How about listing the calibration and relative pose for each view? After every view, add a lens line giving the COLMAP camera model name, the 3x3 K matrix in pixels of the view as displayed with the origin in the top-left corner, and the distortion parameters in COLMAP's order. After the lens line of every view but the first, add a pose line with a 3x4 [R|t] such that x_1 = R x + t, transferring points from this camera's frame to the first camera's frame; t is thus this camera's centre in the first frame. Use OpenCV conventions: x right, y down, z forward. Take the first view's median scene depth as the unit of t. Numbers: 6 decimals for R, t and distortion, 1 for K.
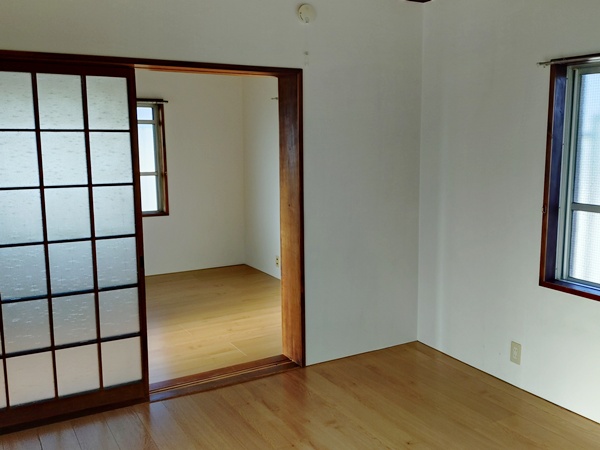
lens RADIAL K [[561.5, 0, 301.3], [0, 561.5, 227.7], [0, 0, 1]] dist [0.067077, 0.000000]
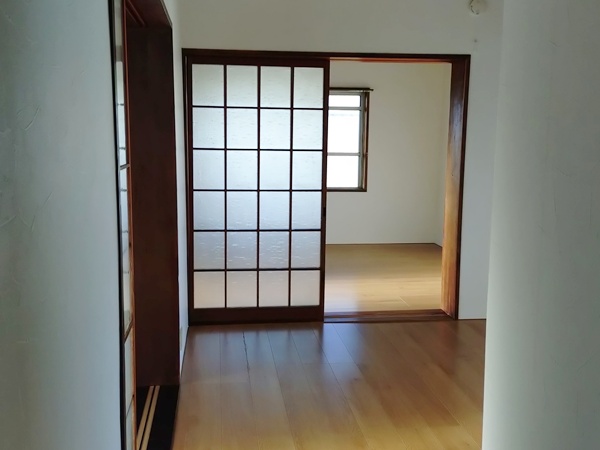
lens RADIAL K [[561.5, 0, 299.0], [0, 561.5, 224.1], [0, 0, 1]] dist [0.067077, 0.000000]
pose [[0.925970, 0.078480, -0.369351, 0.123648], [-0.075733, 0.996886, 0.021953, 0.058084], [0.369924, 0.007644, 0.929031, -0.184879]]
